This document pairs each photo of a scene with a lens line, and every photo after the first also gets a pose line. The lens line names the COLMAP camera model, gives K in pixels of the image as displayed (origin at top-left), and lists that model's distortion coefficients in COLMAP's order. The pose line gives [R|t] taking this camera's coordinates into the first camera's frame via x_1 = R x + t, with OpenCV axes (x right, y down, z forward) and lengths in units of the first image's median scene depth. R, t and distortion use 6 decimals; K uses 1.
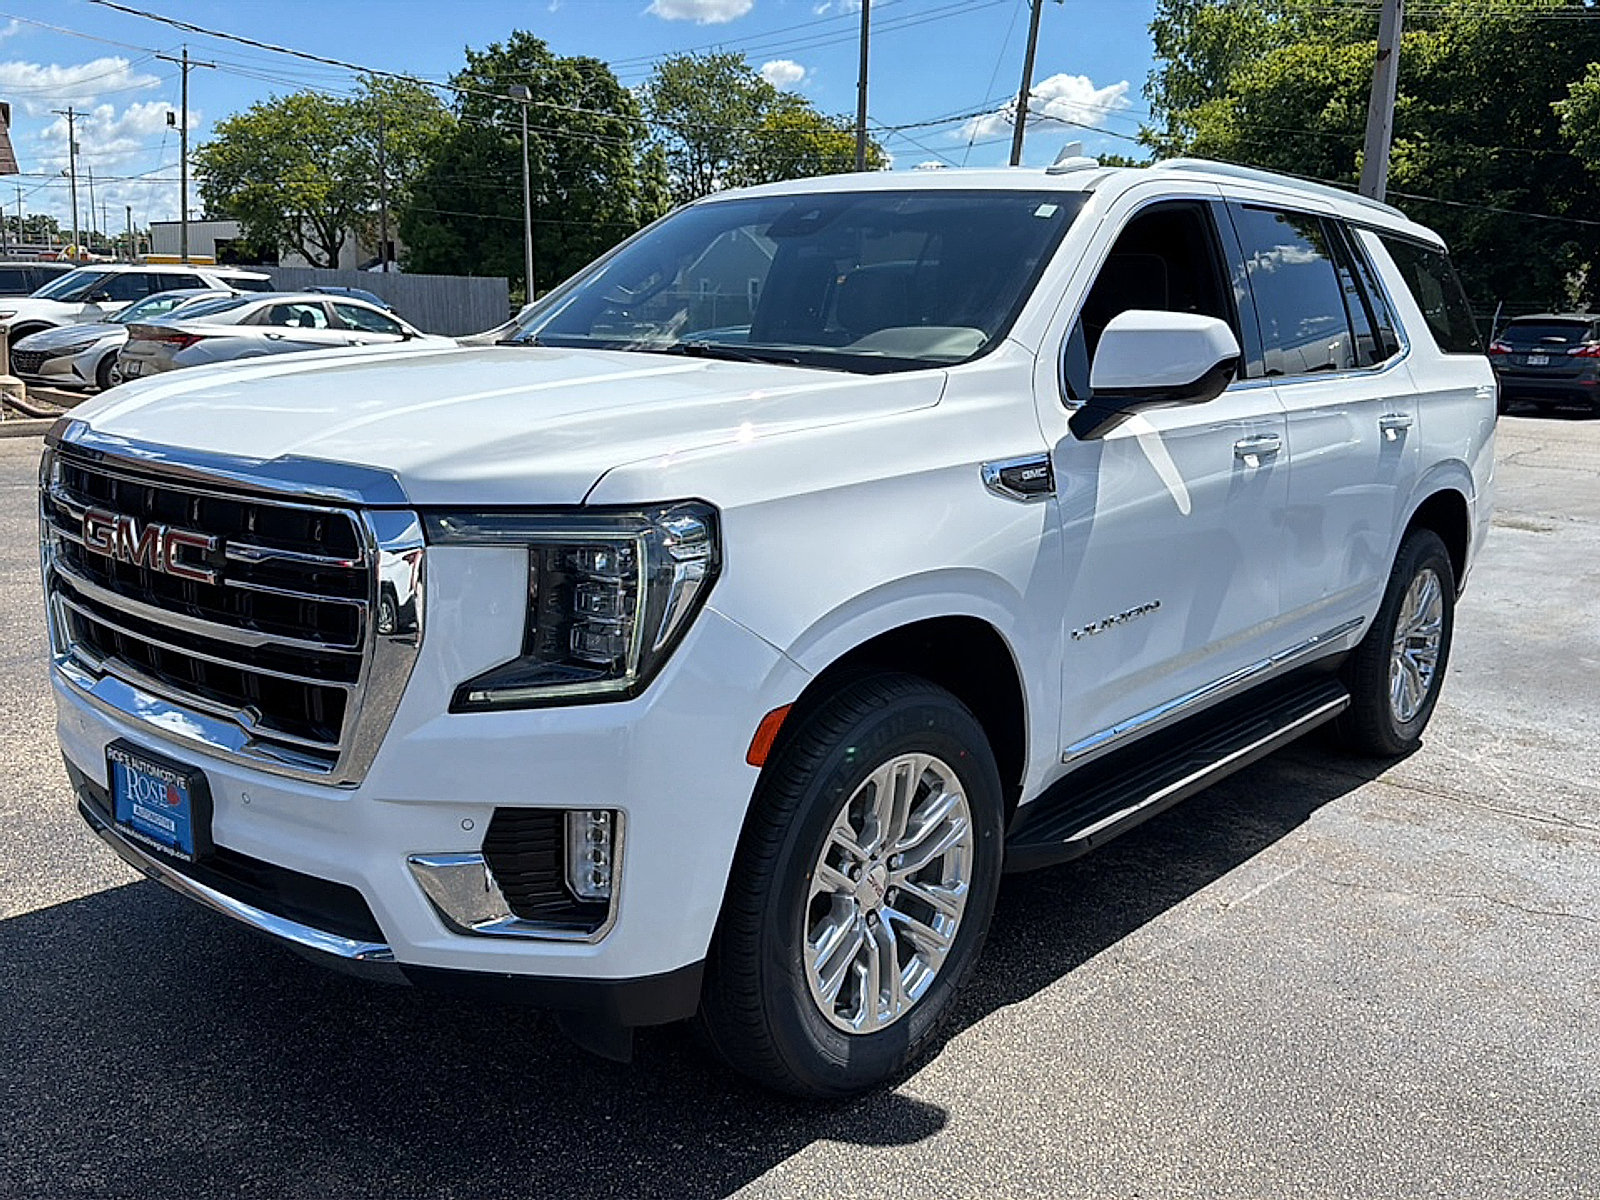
lens RADIAL K [[1480.3, 0, 800.1], [0, 1480.3, 595.4], [0, 0, 1]] dist [0.020087, 0.000000]
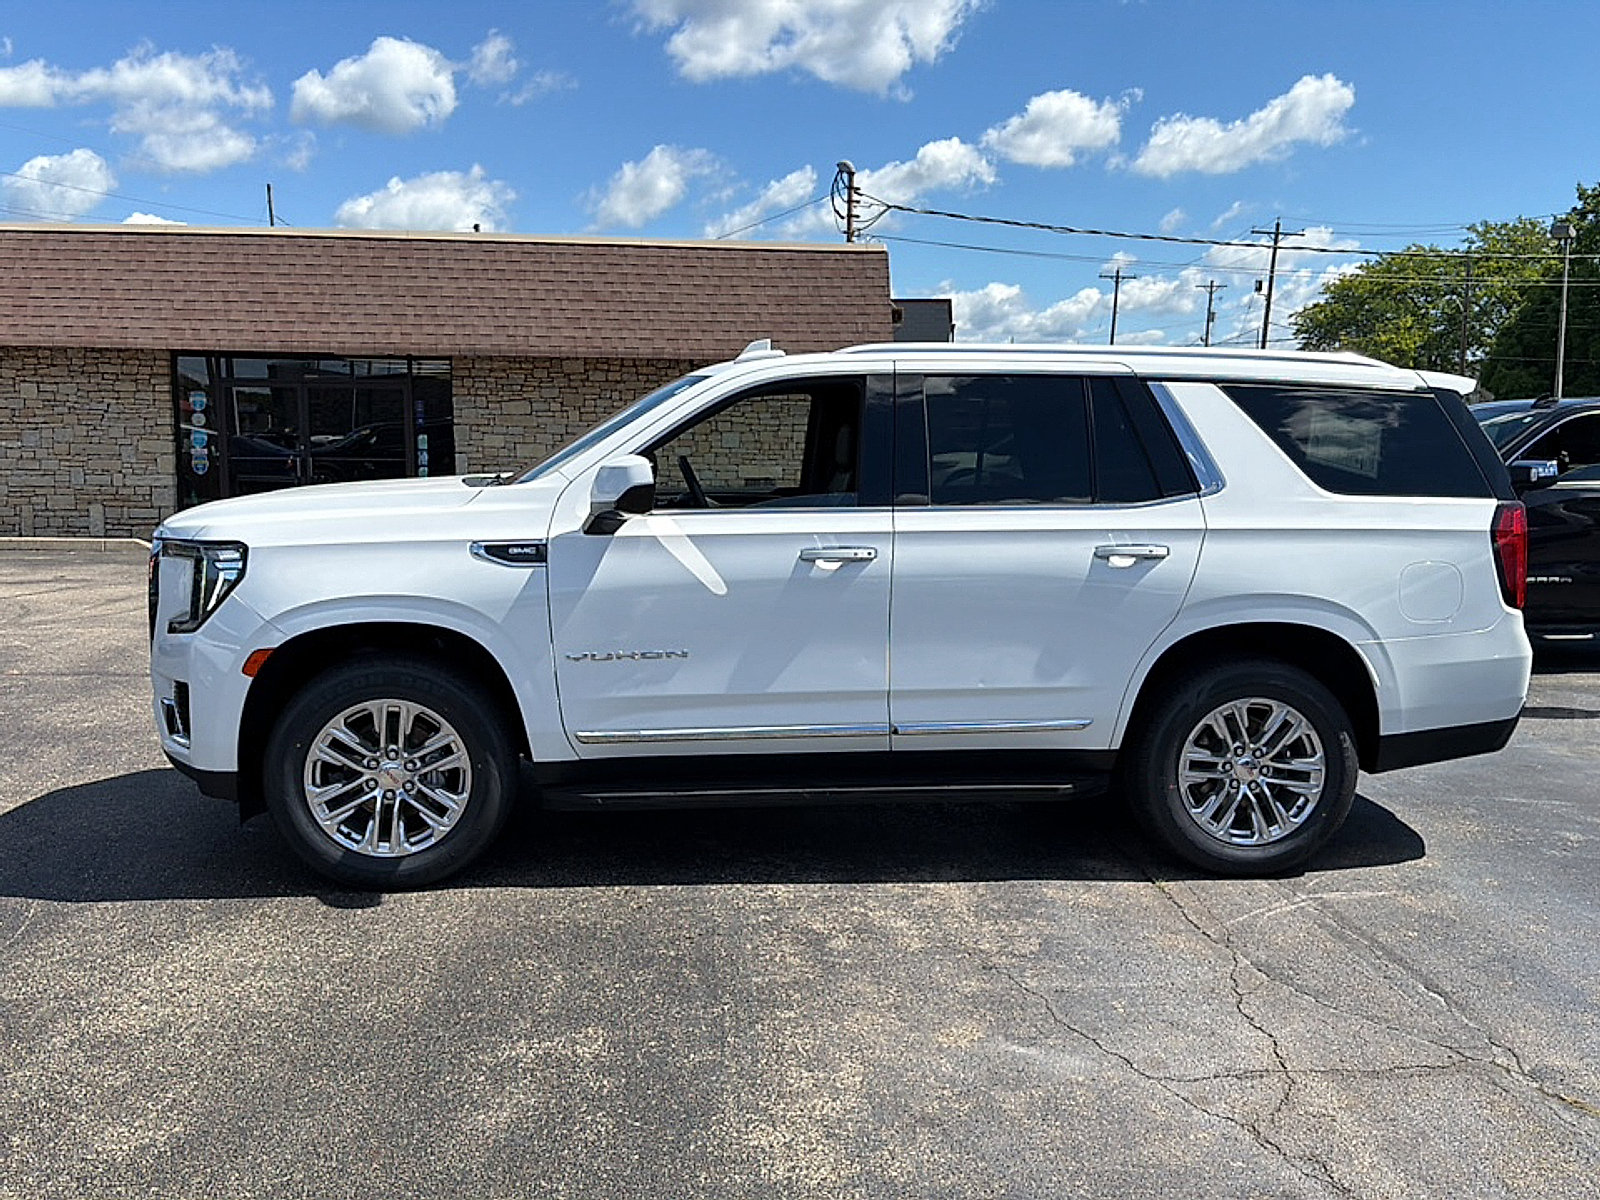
lens RADIAL K [[1480.3, 0, 800.6], [0, 1480.3, 604.0], [0, 0, 1]] dist [0.020087, 0.000000]
pose [[0.733764, 0.068783, -0.675914, 1.317265], [-0.130638, 0.990581, -0.041015, 0.003081], [0.666726, 0.118395, 0.735839, 0.002018]]
